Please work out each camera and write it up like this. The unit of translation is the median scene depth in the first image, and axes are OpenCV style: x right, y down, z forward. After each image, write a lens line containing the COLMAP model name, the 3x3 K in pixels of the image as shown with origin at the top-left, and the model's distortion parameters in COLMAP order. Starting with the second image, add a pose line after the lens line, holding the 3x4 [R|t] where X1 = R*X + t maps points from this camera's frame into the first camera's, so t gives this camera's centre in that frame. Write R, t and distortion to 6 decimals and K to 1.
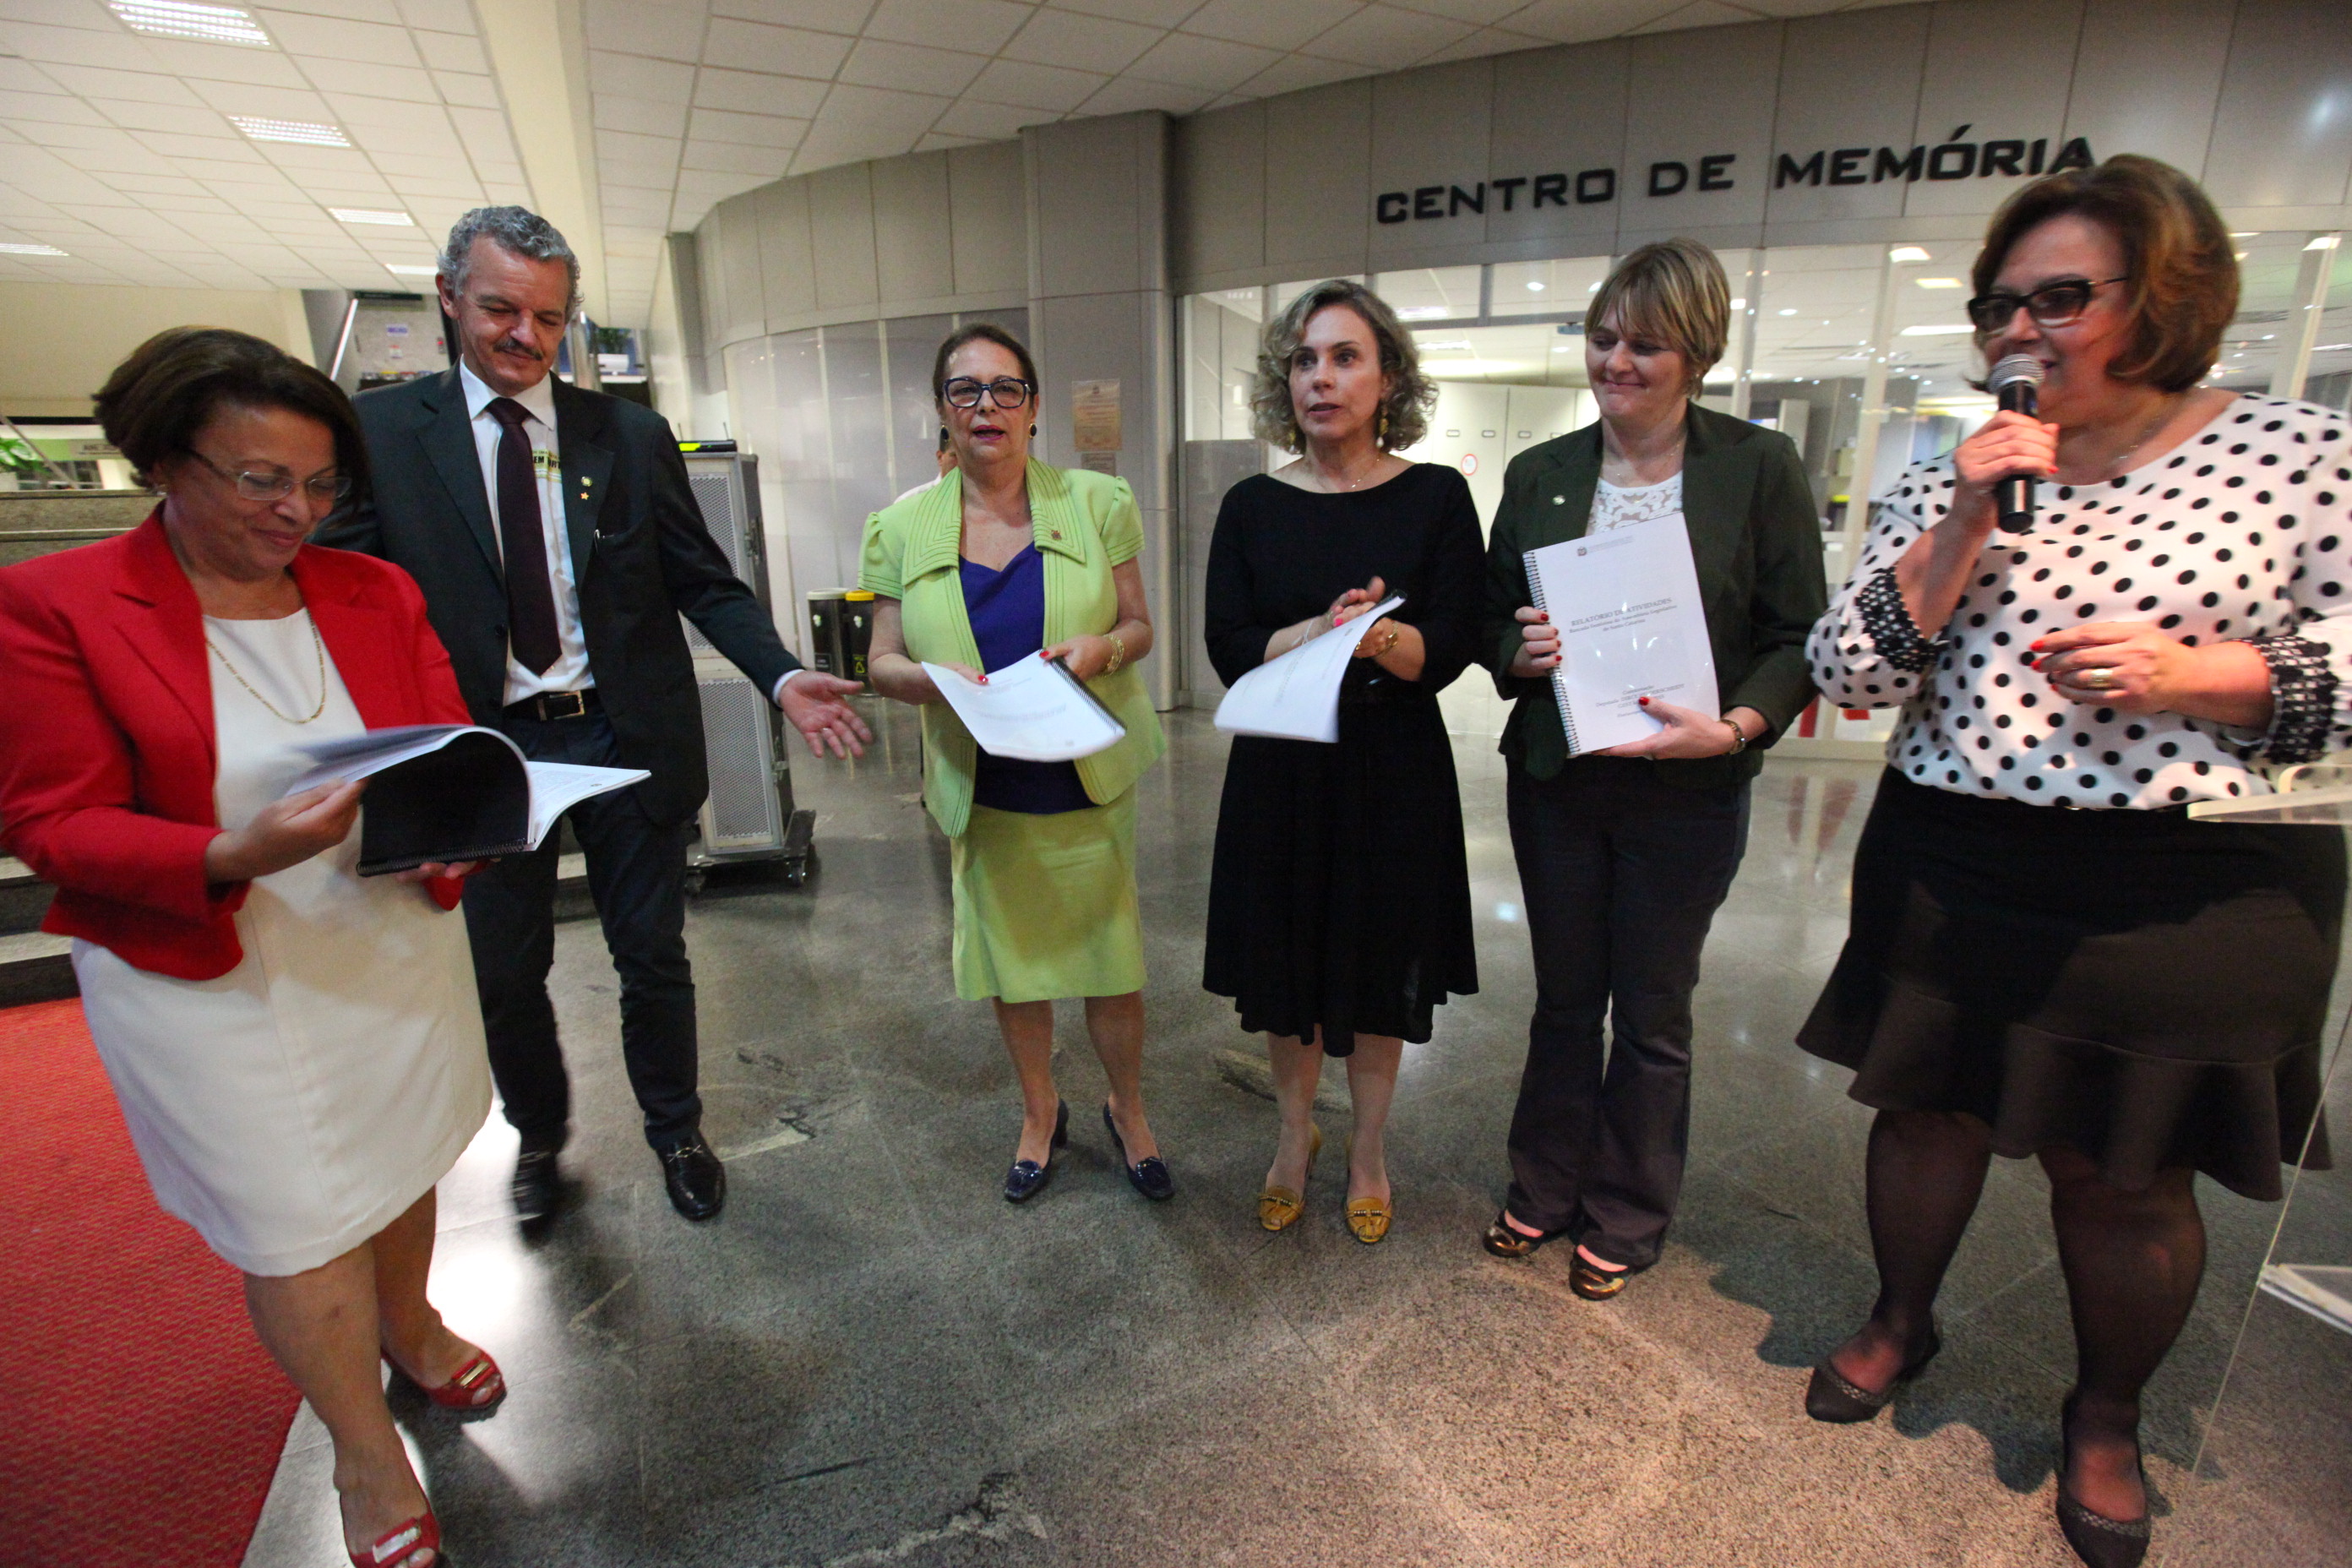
lens RADIAL K [[1084.9, 0, 1180.2], [0, 1084.9, 779.4], [0, 0, 1]] dist [-0.034834, 0.007467]
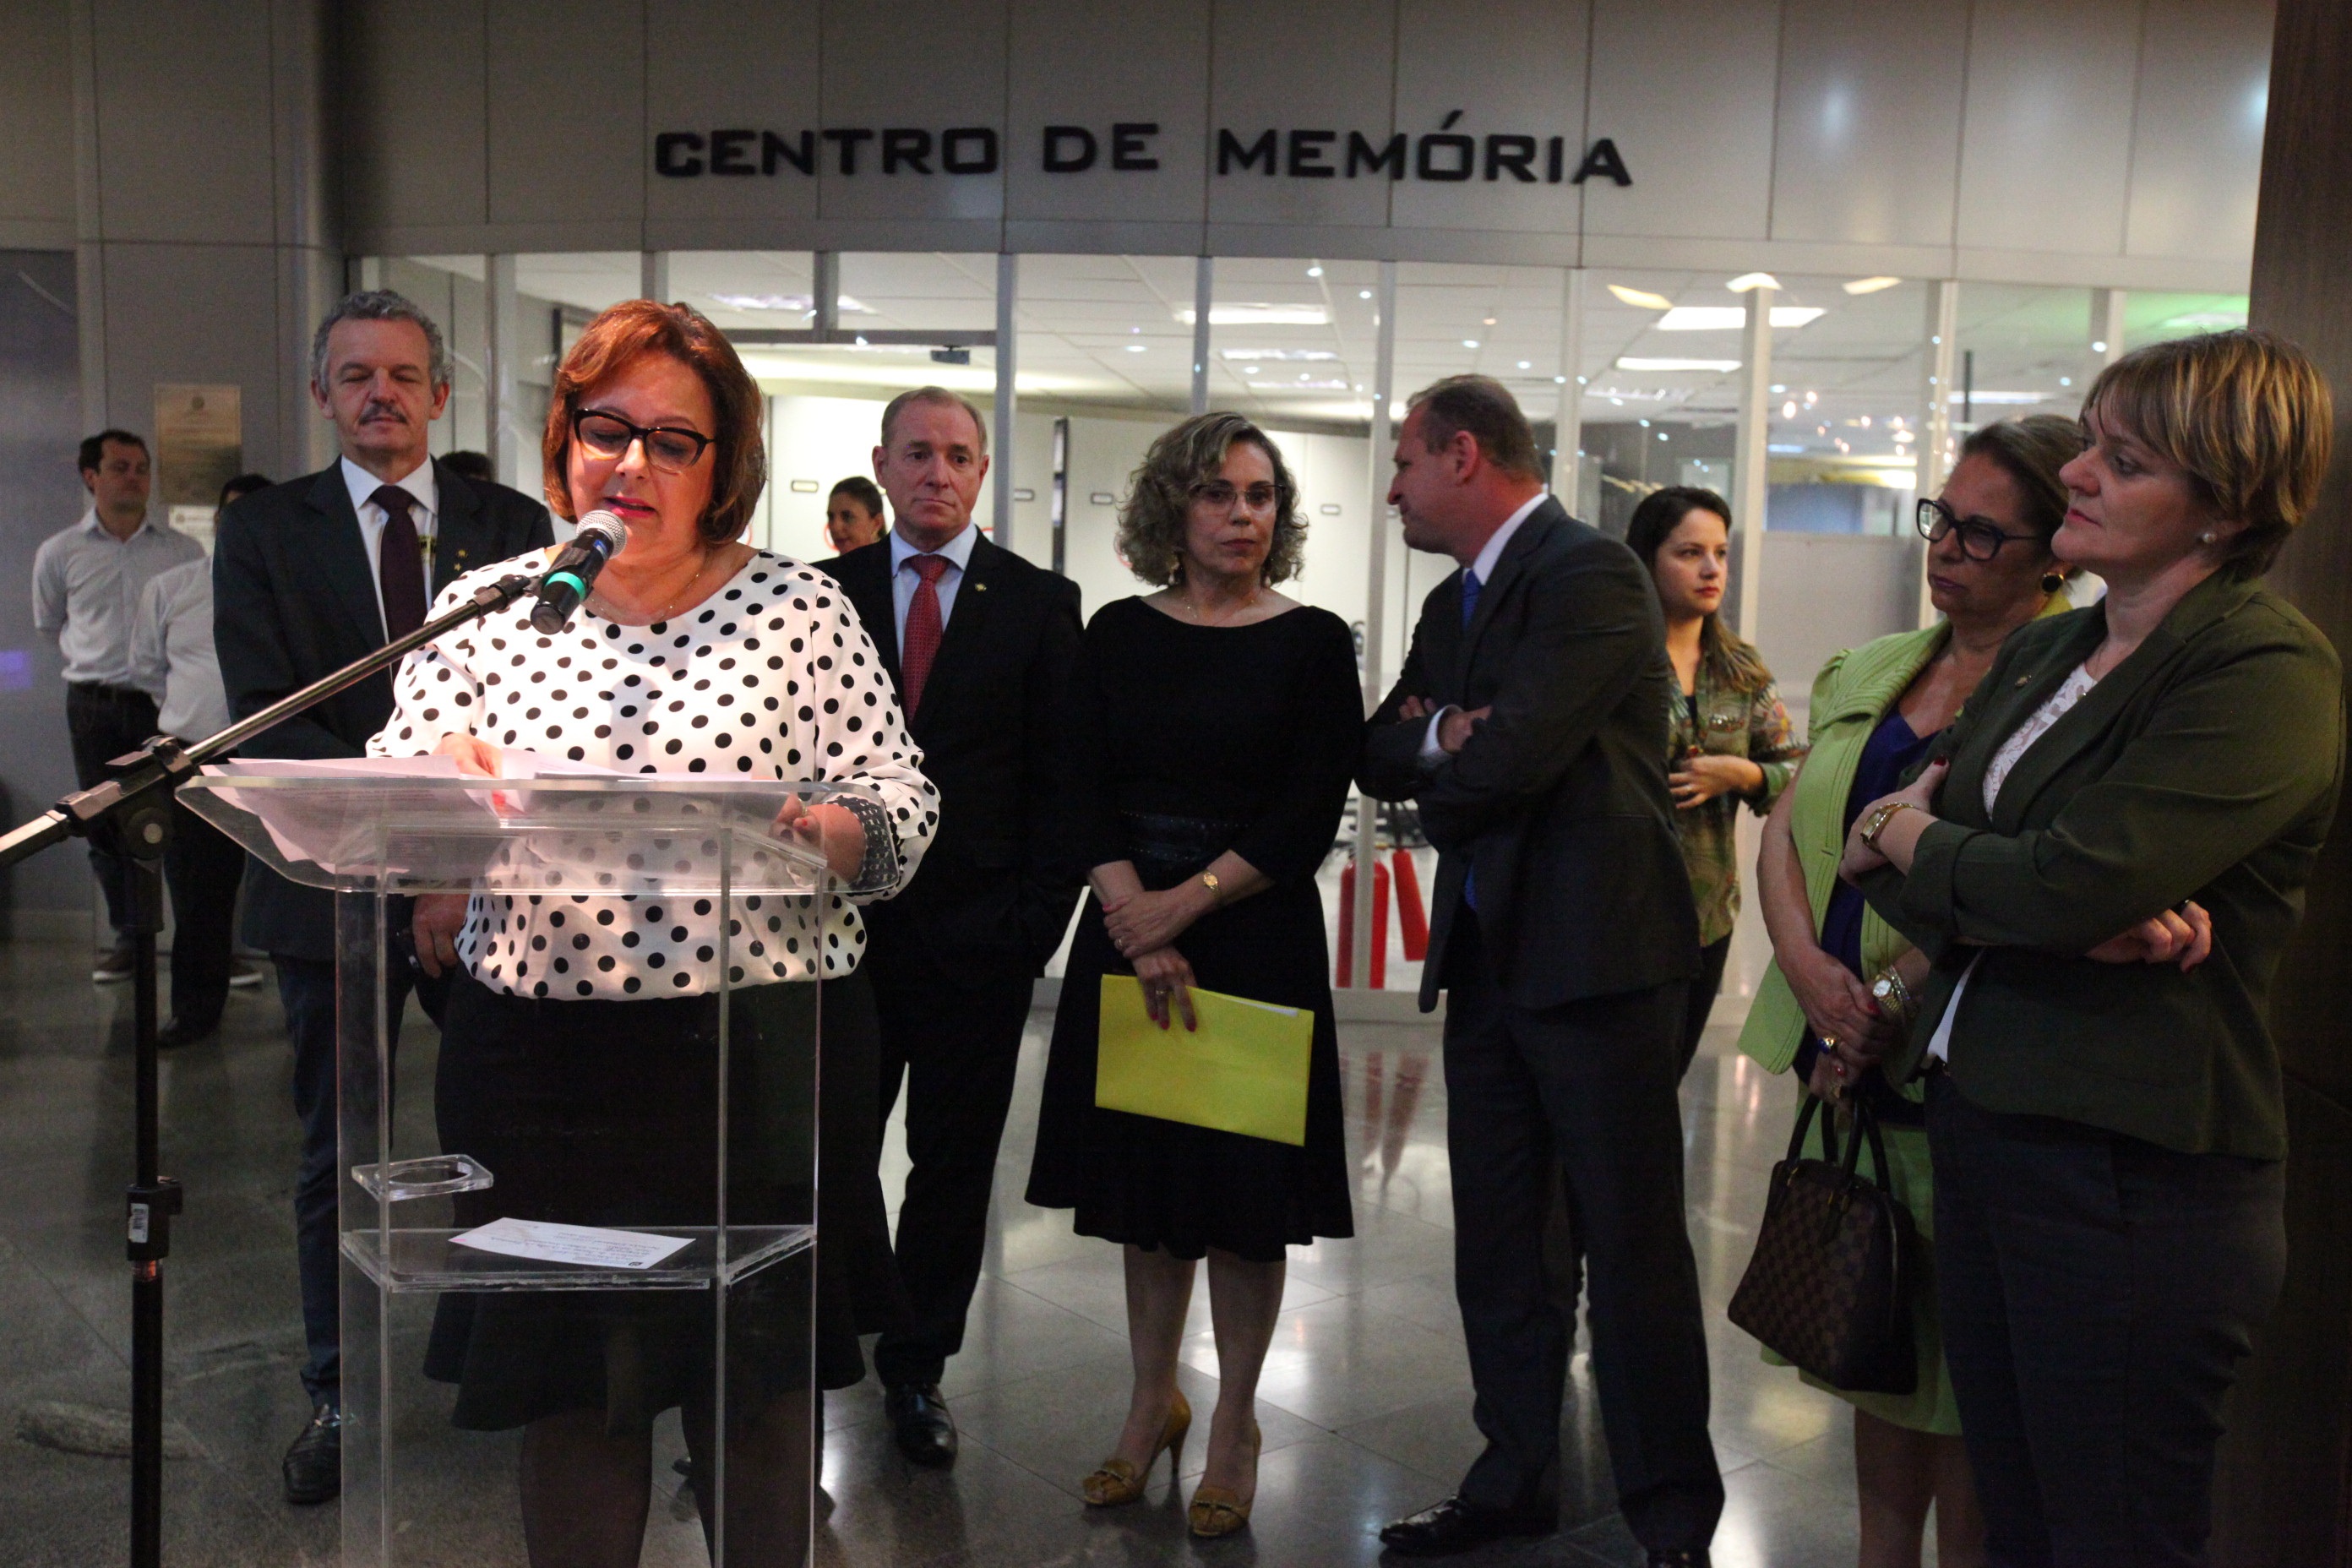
lens RADIAL K [[2227.2, 0, 1156.3], [0, 2227.2, 789.0], [0, 0, 1]] dist [0.034265, 0.000000]
pose [[0.978795, 0.018540, 0.204000, 0.242907], [0.014494, 0.987131, -0.159253, 0.061151], [-0.204327, 0.158833, 0.965931, -0.318174]]
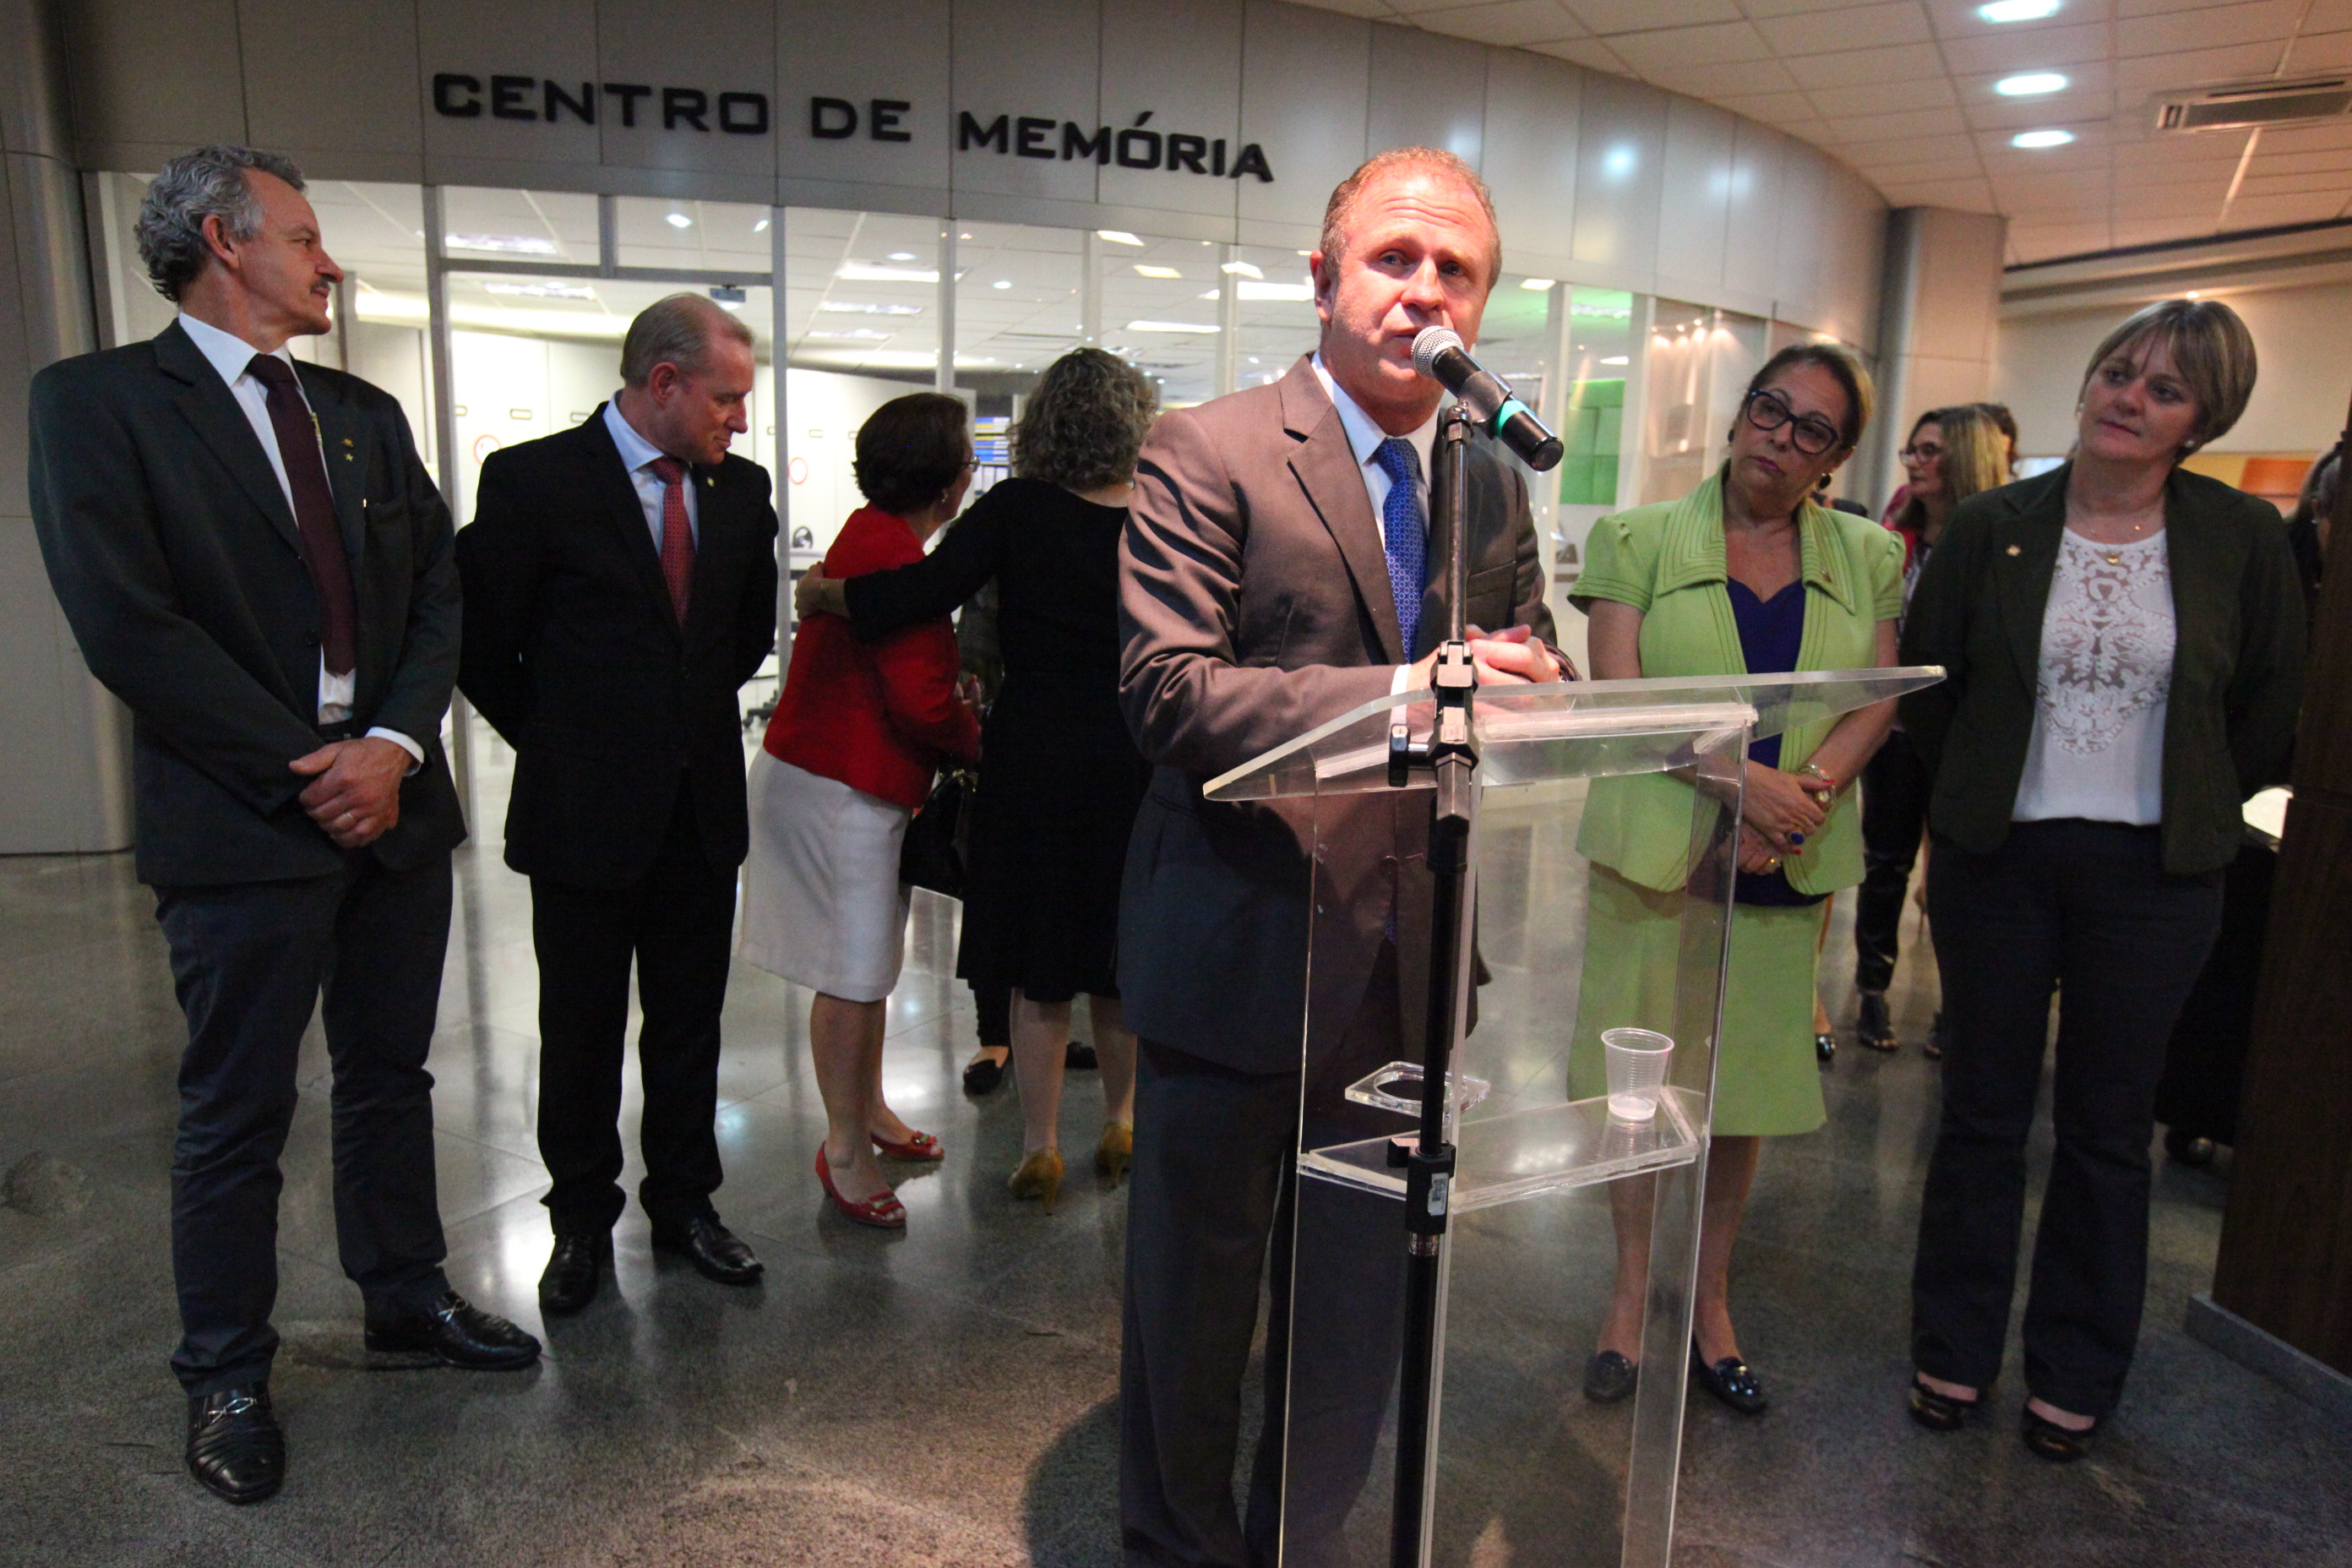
lens RADIAL K [[1621.1, 0, 1192.1], [0, 1621.1, 788.0], [0, 0, 1]] dist [-0.005192, 0.021650]
pose [[0.832433, -0.065927, 0.550190, -0.016098], [0.111768, 0.992467, -0.050180, 0.020492], [-0.542737, 0.103265, 0.833530, -0.099022]]
